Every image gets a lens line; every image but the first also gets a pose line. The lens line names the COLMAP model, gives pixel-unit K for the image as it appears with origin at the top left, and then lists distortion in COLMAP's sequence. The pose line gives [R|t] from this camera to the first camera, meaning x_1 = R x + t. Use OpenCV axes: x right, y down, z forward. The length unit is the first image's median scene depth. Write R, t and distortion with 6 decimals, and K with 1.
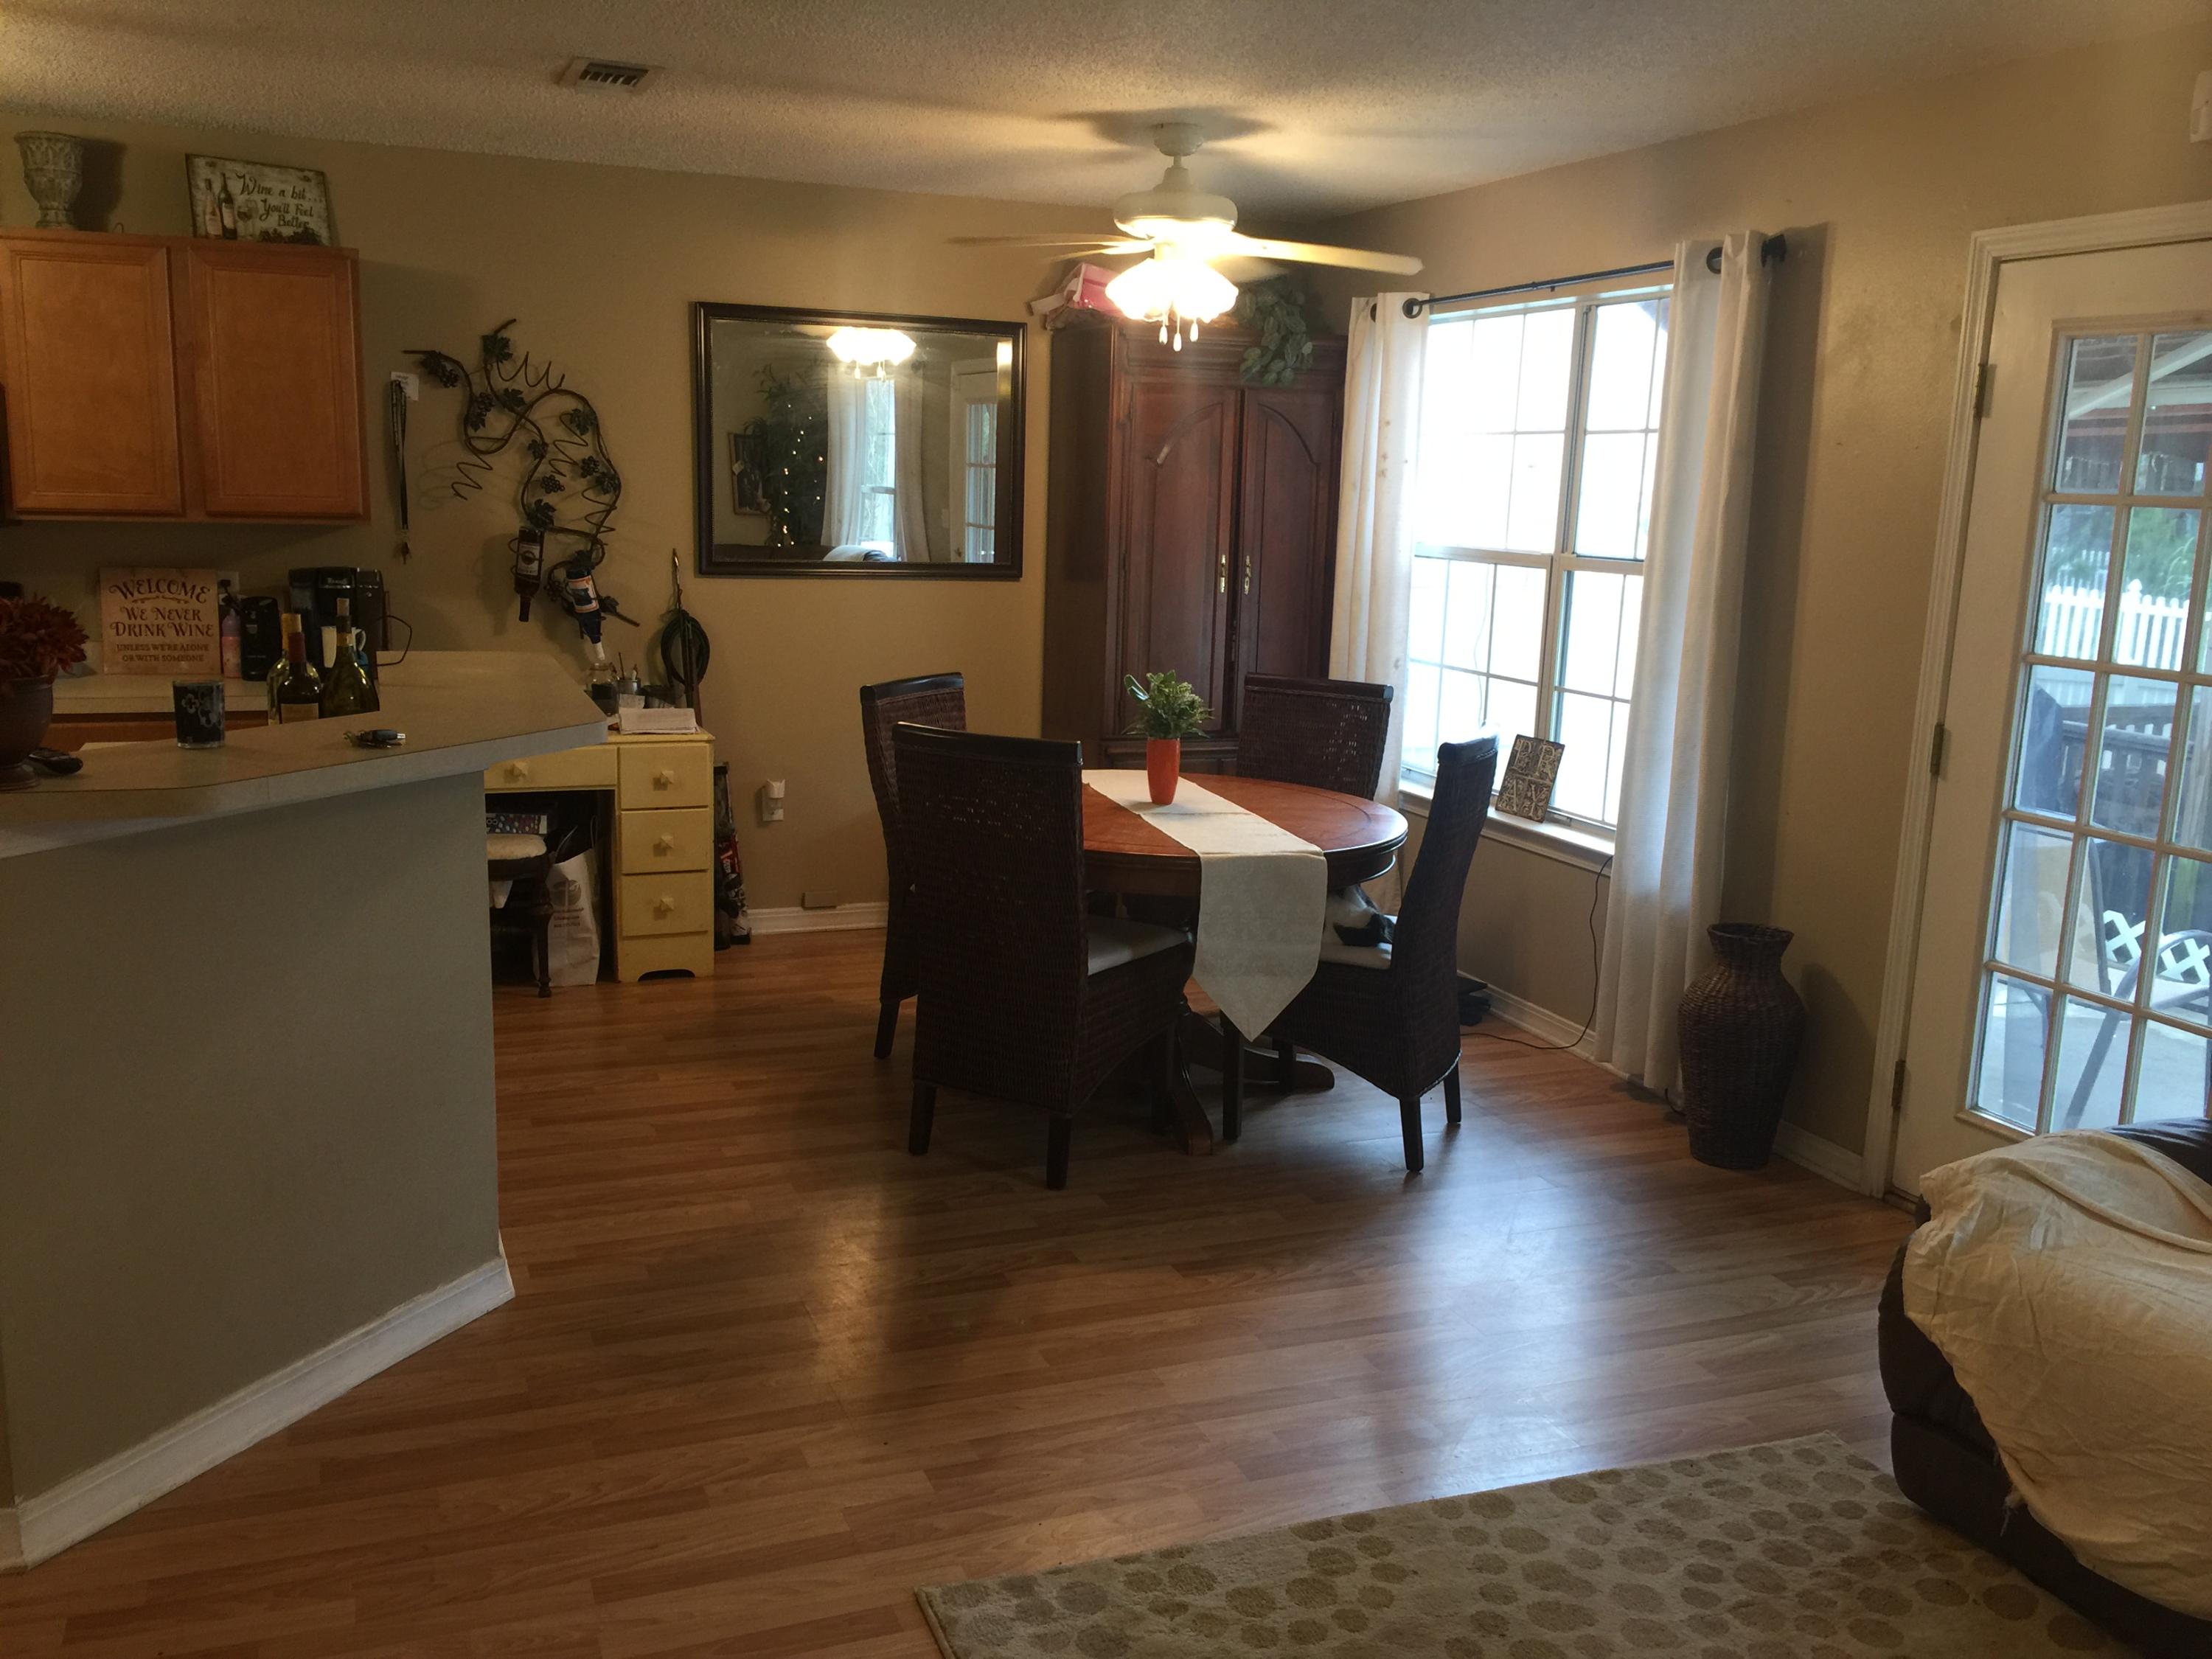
lens RADIAL K [[1917.3, 0, 1103.5], [0, 1917.3, 832.4], [0, 0, 1]] dist [0.102985, -0.151278]
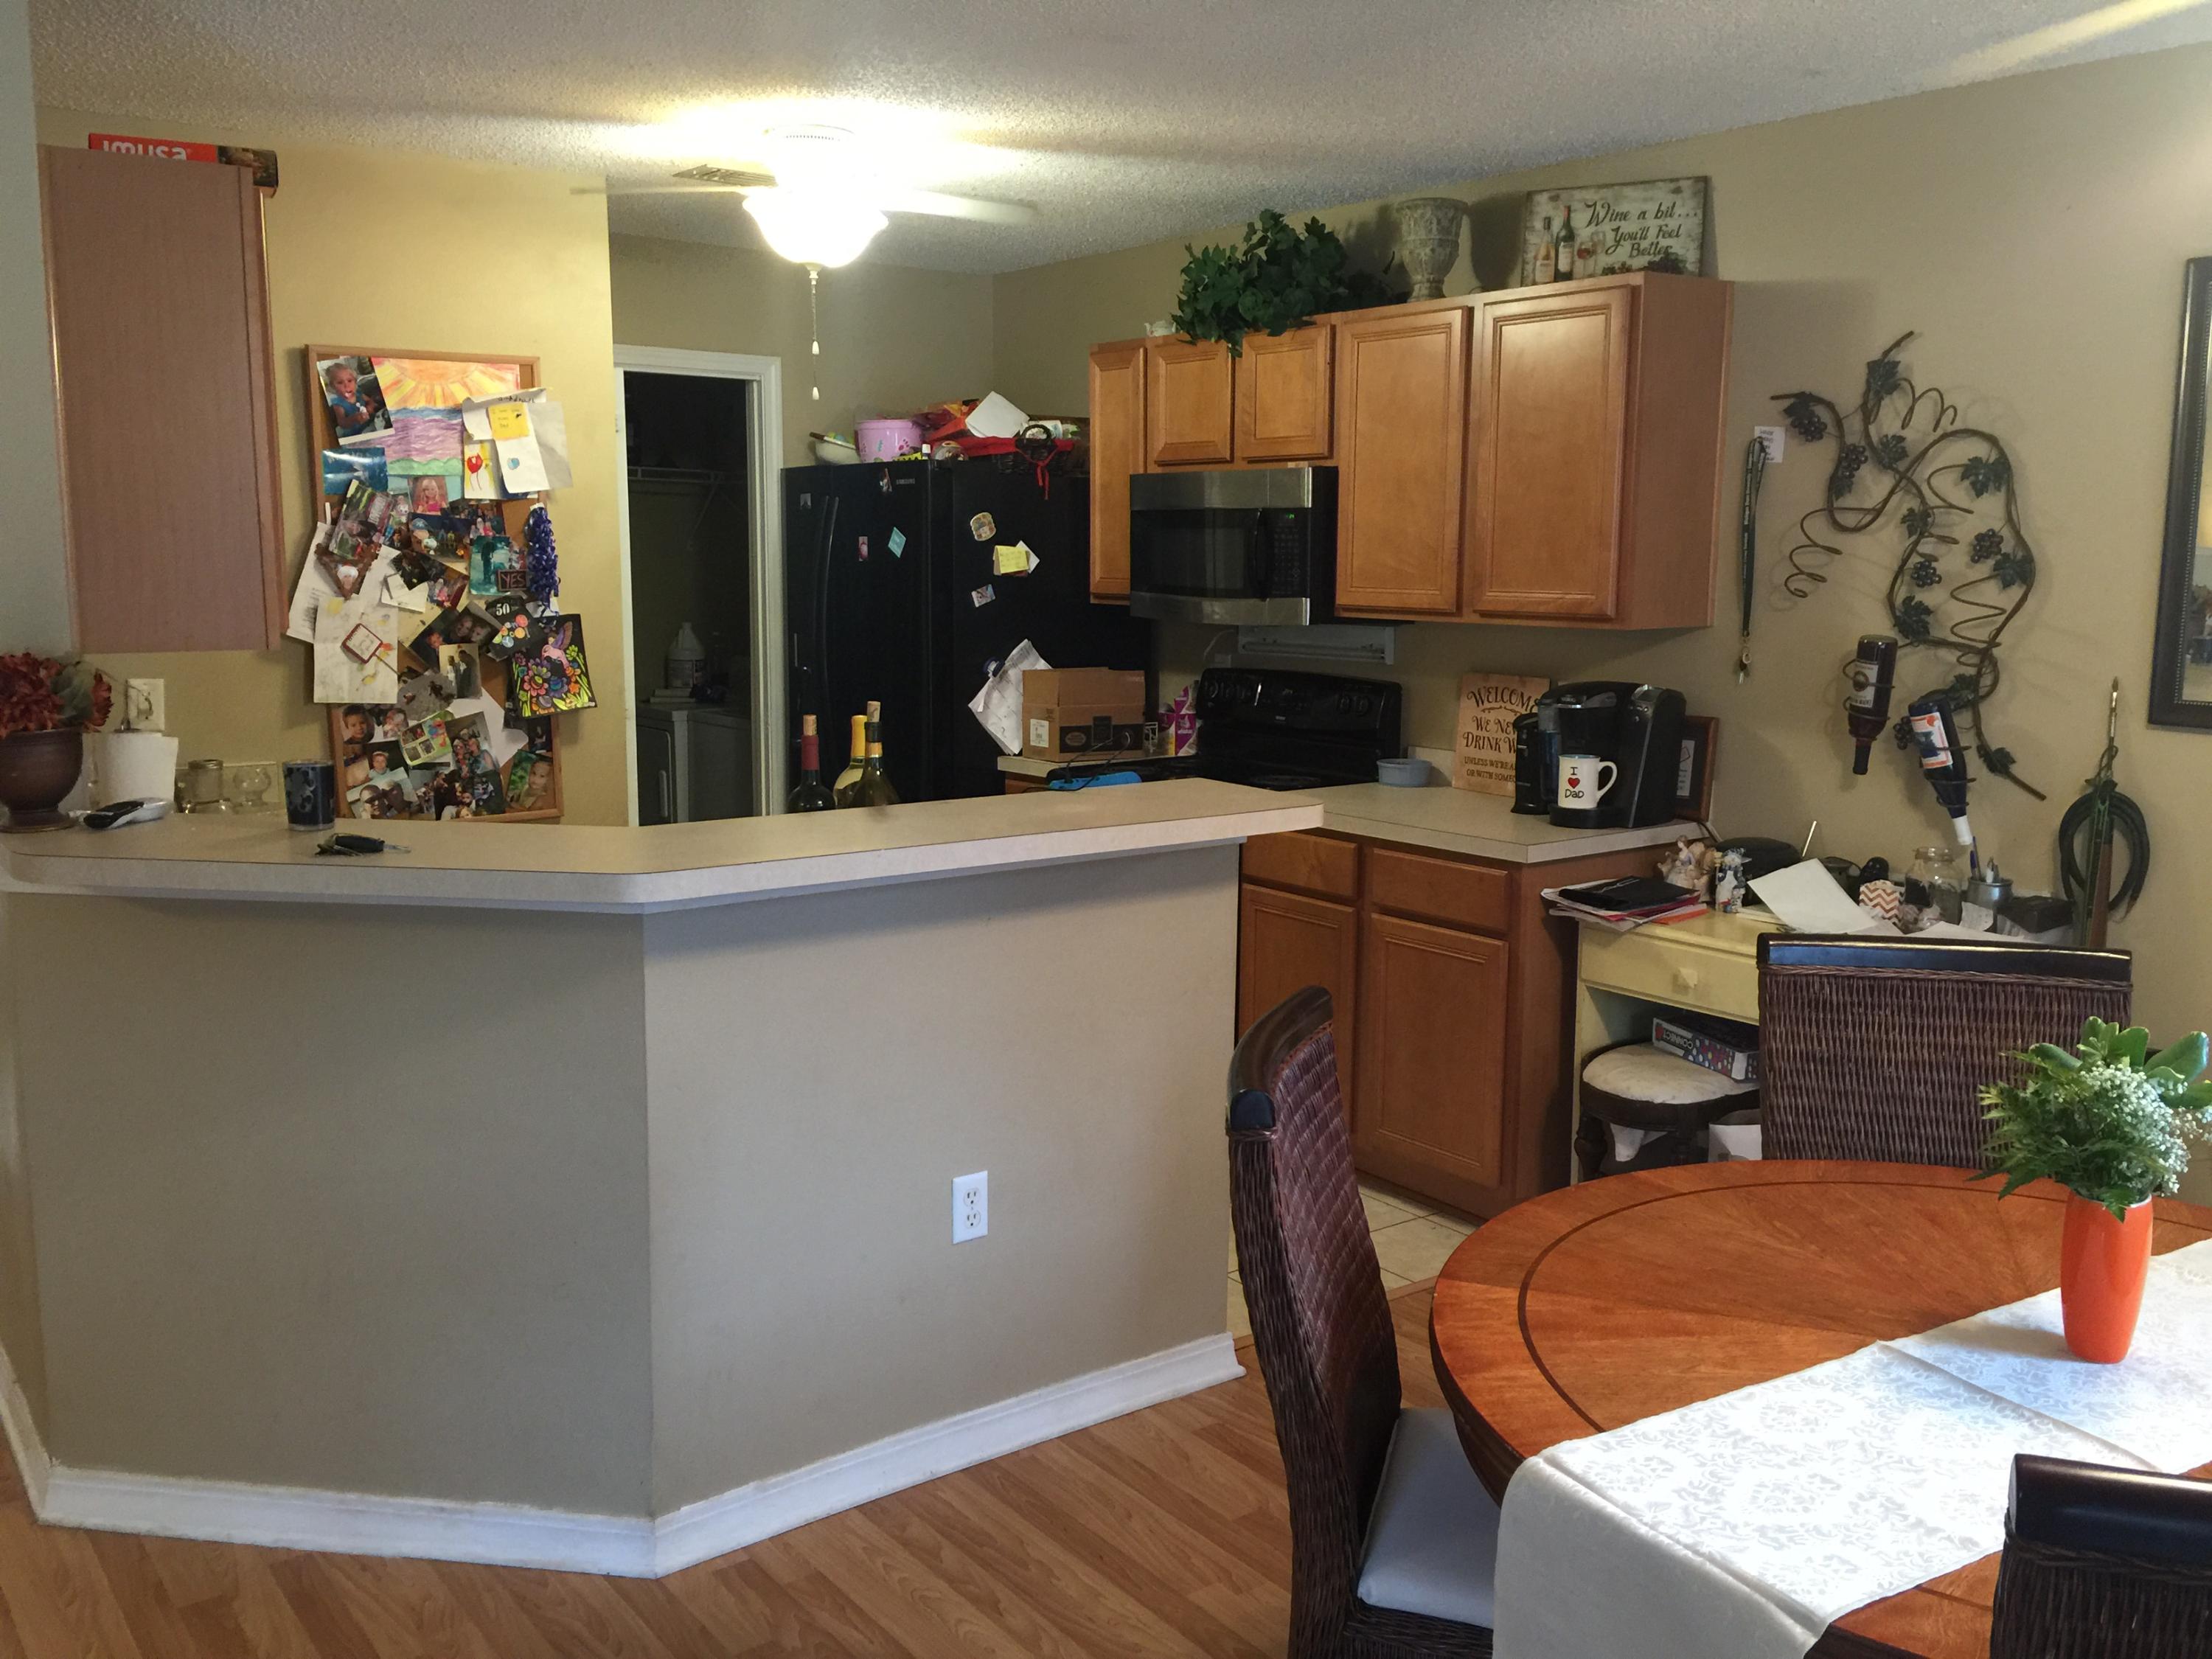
lens RADIAL K [[1917.3, 0, 1105.8], [0, 1917.3, 832.4], [0, 0, 1]] dist [0.102985, -0.151278]
pose [[0.247897, 0.121969, -0.961078, 0.312481], [-0.173506, 0.981593, 0.079819, -0.103742], [0.953123, 0.146965, 0.264496, 0.607199]]
